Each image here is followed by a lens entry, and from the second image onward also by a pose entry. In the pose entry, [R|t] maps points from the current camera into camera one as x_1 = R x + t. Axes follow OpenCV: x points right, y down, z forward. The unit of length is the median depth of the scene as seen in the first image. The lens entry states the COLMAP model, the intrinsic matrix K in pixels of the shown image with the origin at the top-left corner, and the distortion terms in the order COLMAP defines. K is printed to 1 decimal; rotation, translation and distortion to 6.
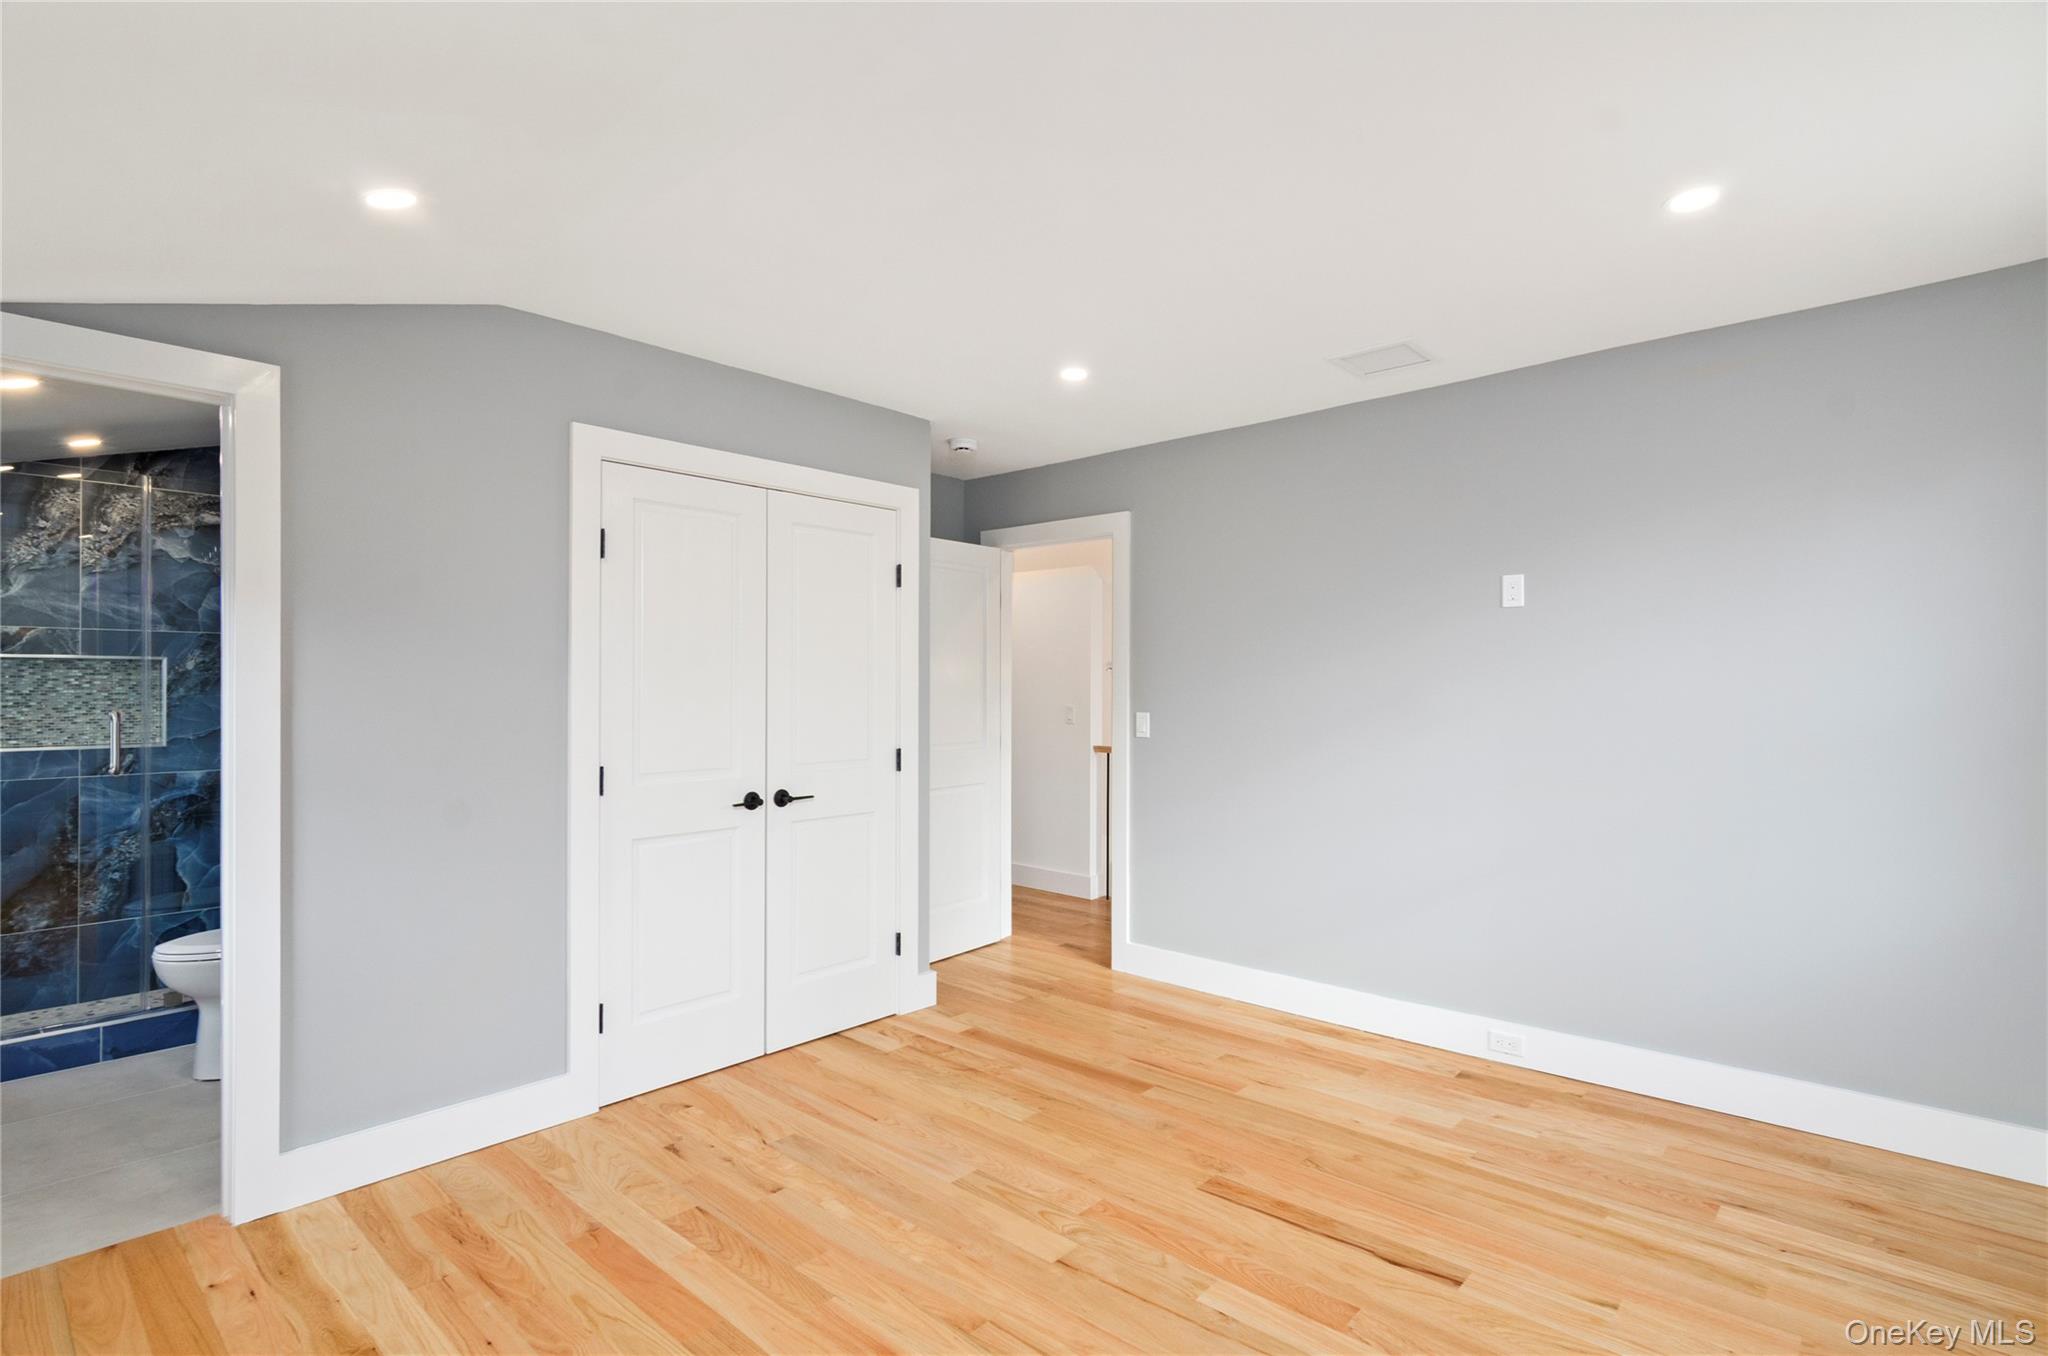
lens RADIAL K [[992.9, 0, 1019.7], [0, 992.9, 694.1], [0, 0, 1]] dist [-0.002043, 0.001313]
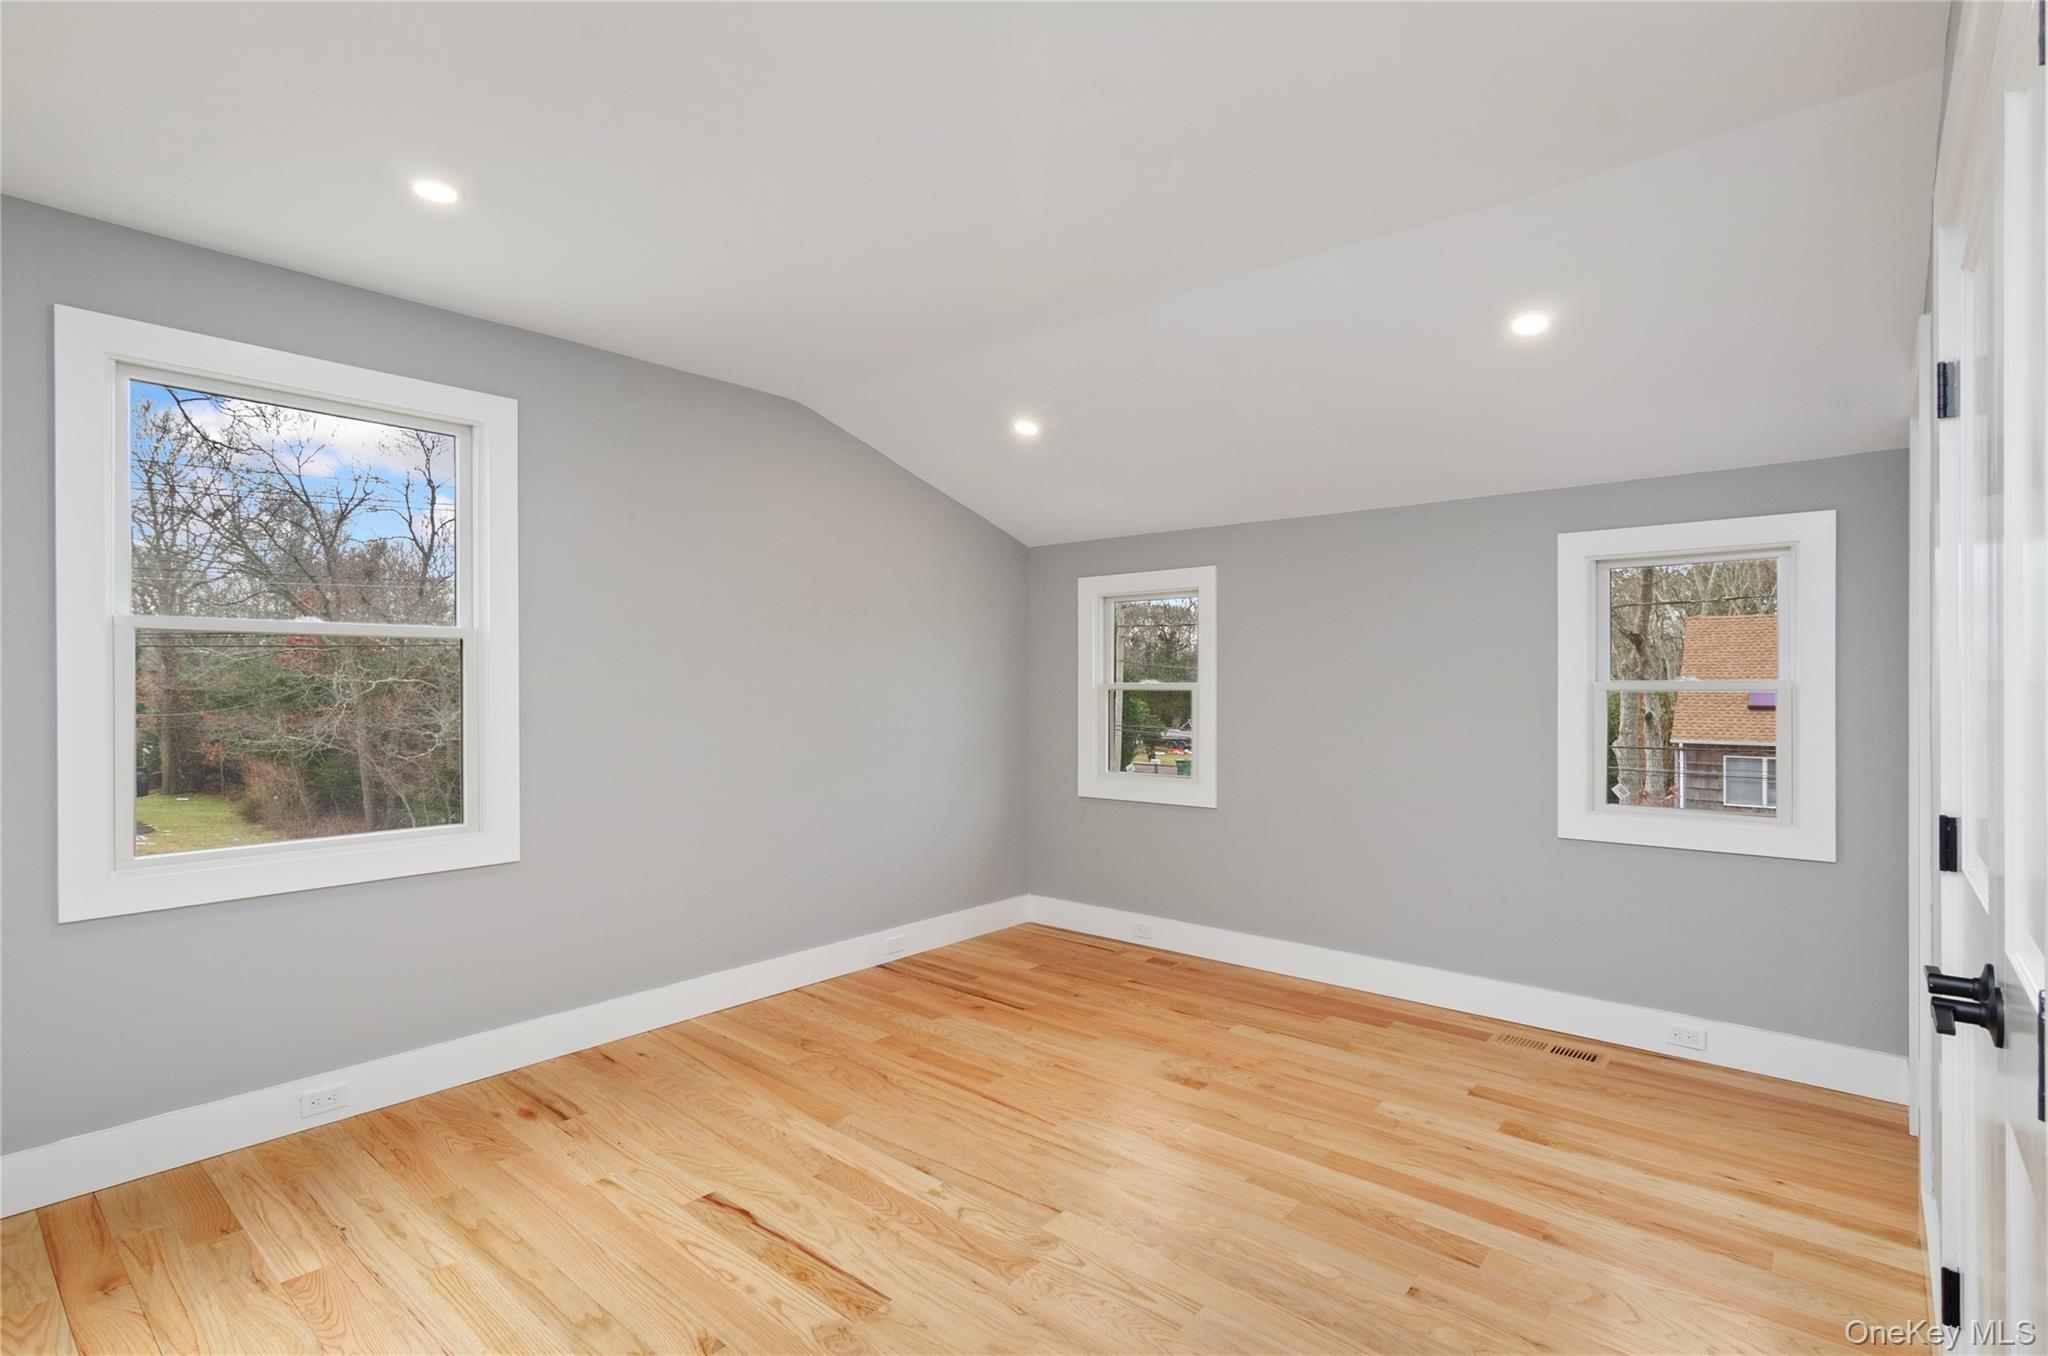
lens RADIAL K [[992.9, 0, 1019.7], [0, 992.9, 694.1], [0, 0, 1]] dist [-0.002043, 0.001313]
pose [[-0.999397, -0.000293, -0.034730, 0.111320], [-0.000857, 0.999868, 0.016204, 0.001004], [0.034720, 0.016224, -0.999265, 1.931313]]
